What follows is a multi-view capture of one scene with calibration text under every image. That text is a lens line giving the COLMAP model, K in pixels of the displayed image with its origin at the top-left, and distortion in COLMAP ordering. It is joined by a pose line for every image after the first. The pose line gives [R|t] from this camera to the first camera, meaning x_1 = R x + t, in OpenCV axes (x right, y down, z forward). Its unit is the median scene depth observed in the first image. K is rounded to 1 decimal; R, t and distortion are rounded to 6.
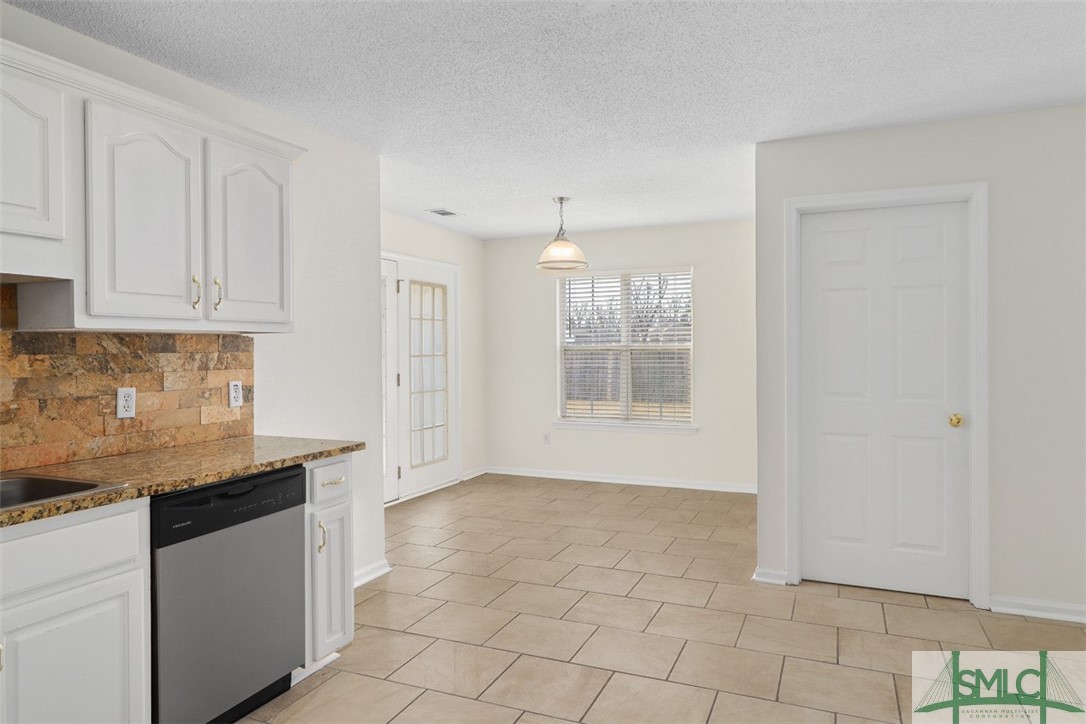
lens RADIAL K [[685.2, 0, 546.2], [0, 685.2, 348.8], [0, 0, 1]] dist [-0.001027, 0.000720]
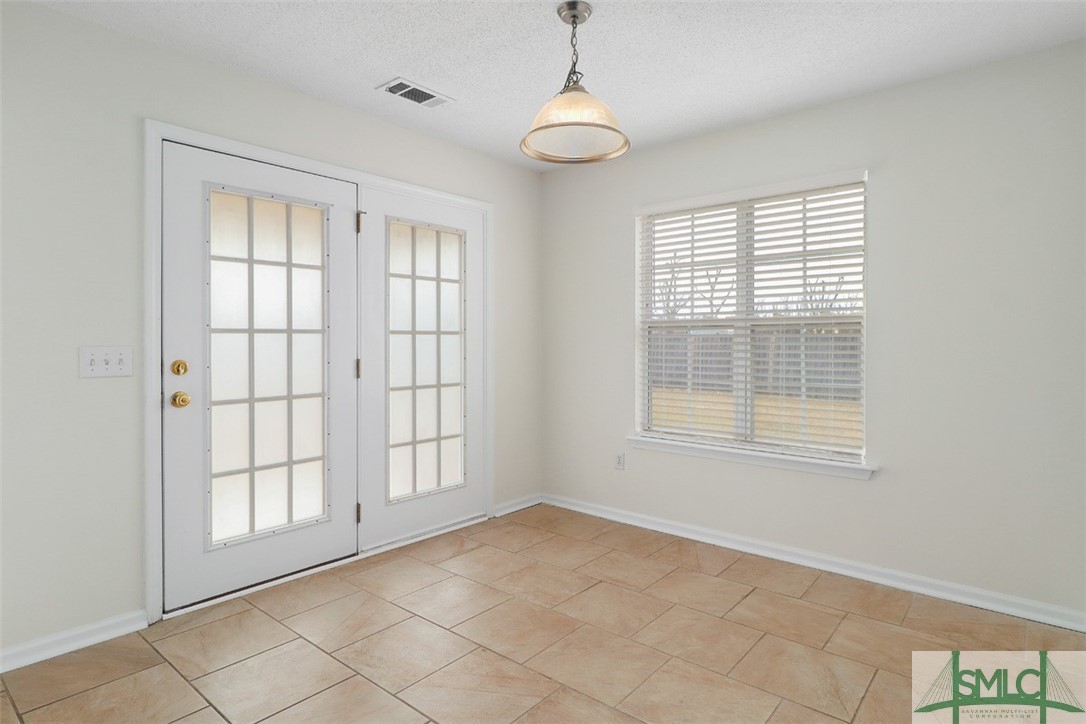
lens RADIAL K [[562.6, 0, 564.0], [0, 562.6, 345.4], [0, 0, 1]] dist [-0.019630, -0.000102]
pose [[0.960965, 0.005723, -0.276612, 0.104156], [-0.005704, 0.999983, 0.000874, 0.020287], [0.276613, 0.000738, 0.960981, 0.498338]]
